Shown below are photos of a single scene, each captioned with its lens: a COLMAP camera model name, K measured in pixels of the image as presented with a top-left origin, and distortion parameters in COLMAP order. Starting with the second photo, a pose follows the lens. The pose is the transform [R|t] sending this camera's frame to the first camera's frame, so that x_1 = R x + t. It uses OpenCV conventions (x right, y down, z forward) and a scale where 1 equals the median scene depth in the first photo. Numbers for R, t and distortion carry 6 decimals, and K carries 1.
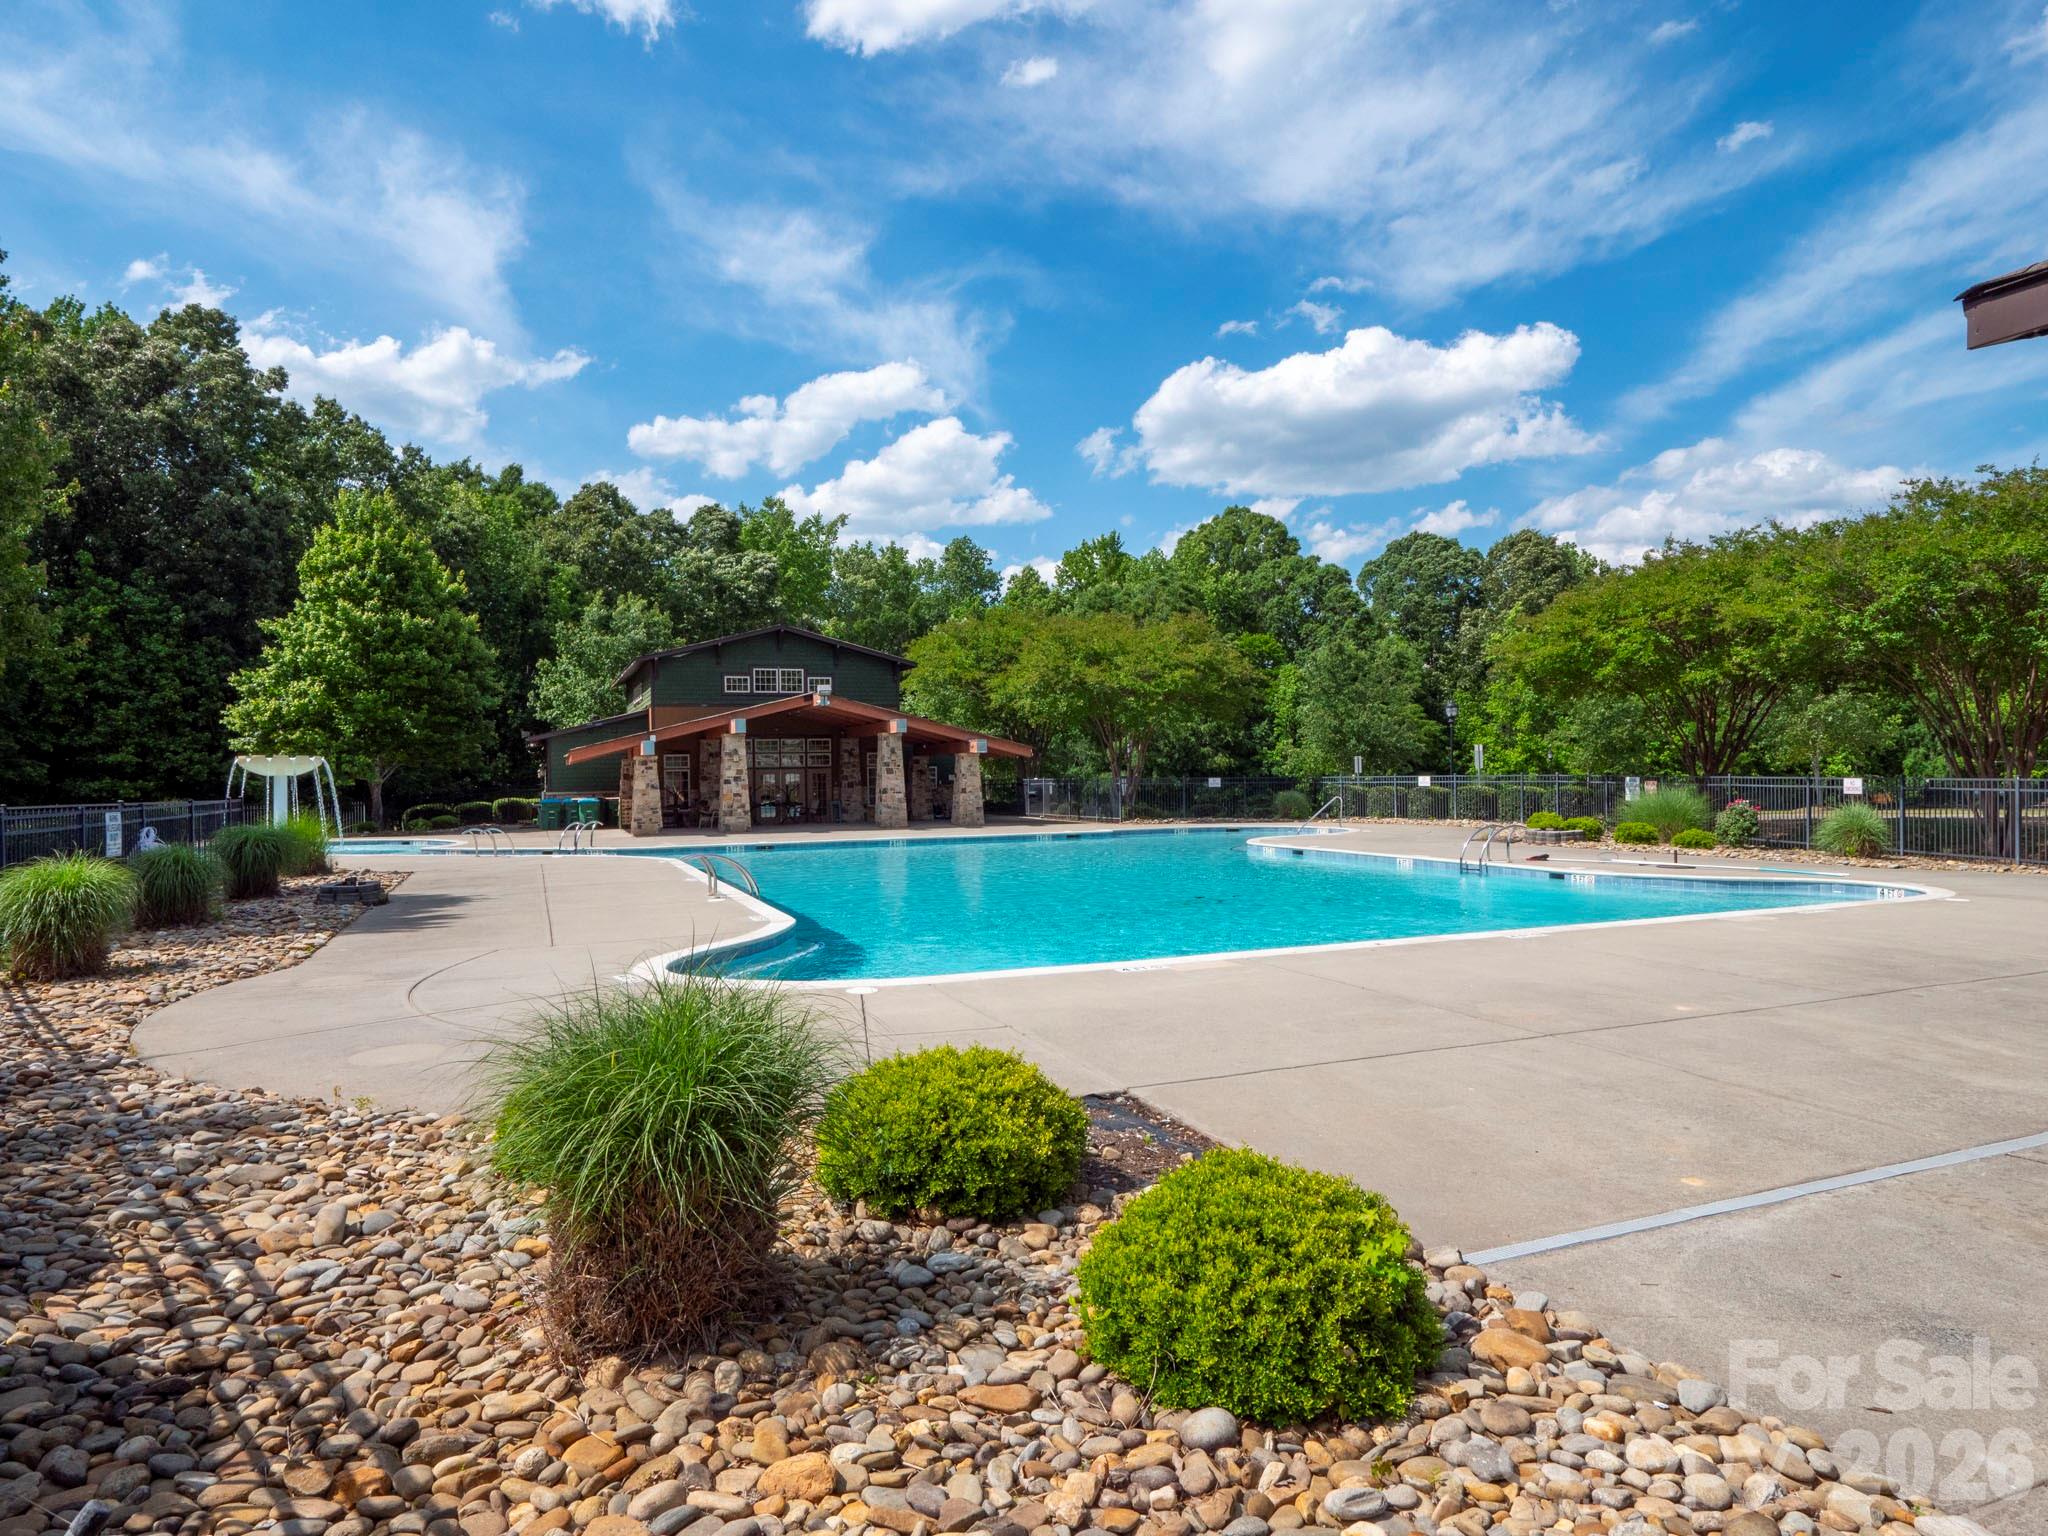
lens RADIAL K [[1240.7, 0, 1024.0], [0, 1240.7, 768.0], [0, 0, 1]] dist [-0.031946, 0.012635]
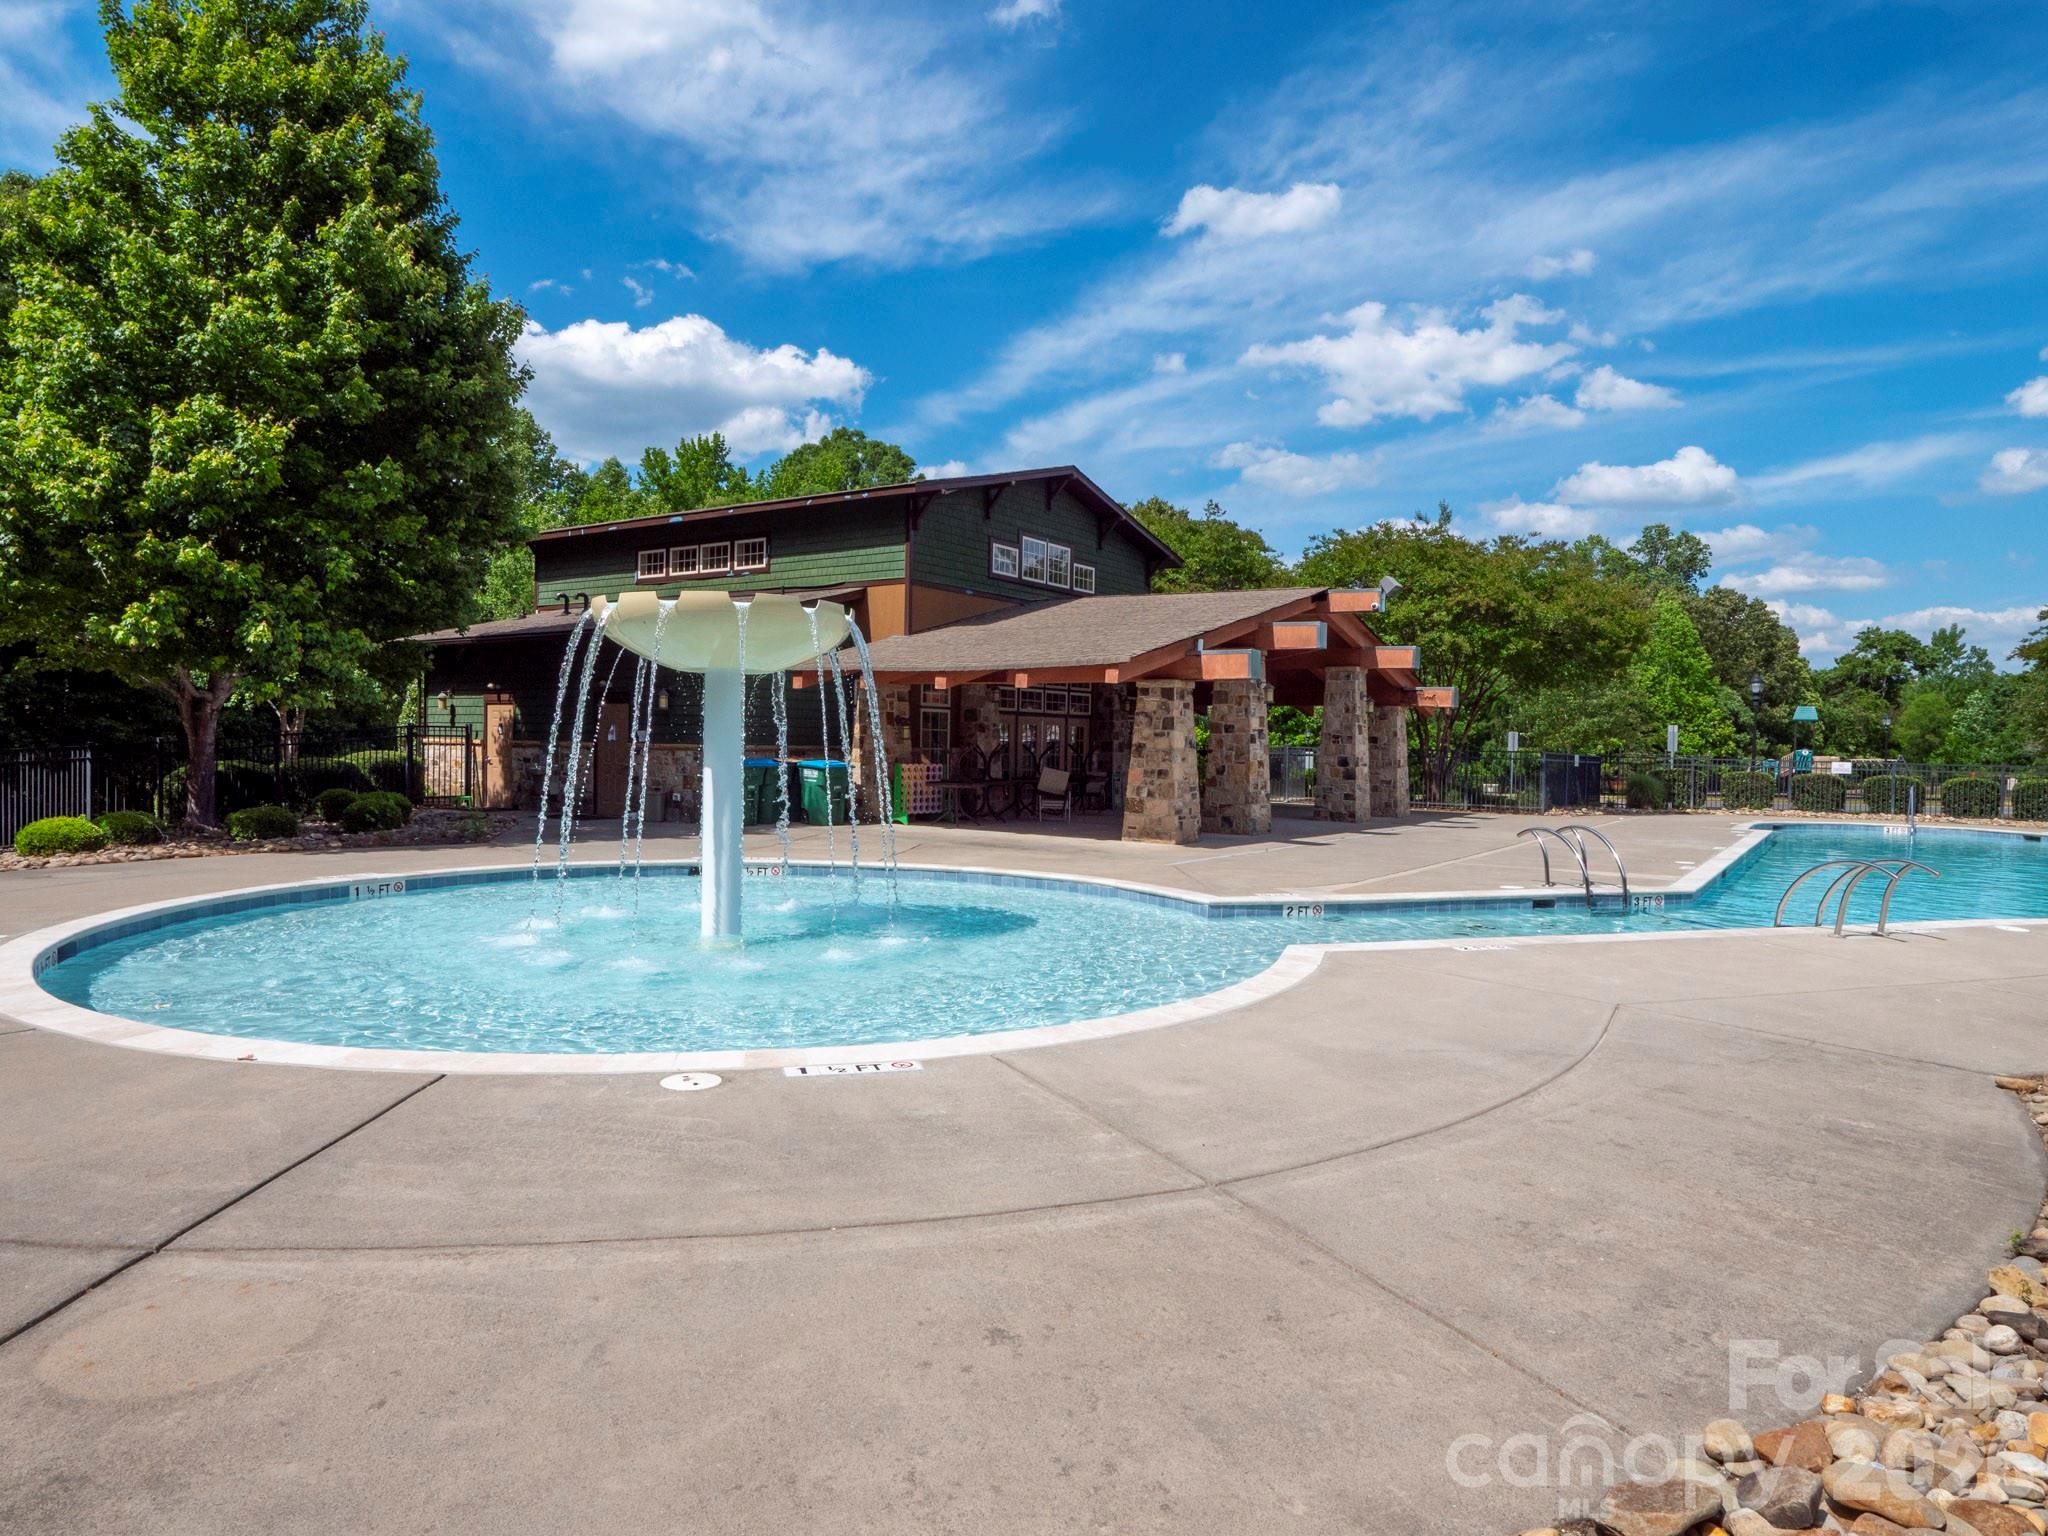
lens RADIAL K [[1240.7, 0, 1024.0], [0, 1240.7, 768.0], [0, 0, 1]] dist [-0.031946, 0.012635]
pose [[0.812459, 0.009617, 0.582938, -0.094630], [-0.022422, 0.999640, 0.014759, 0.003086], [-0.582586, -0.025061, 0.812382, 0.090044]]
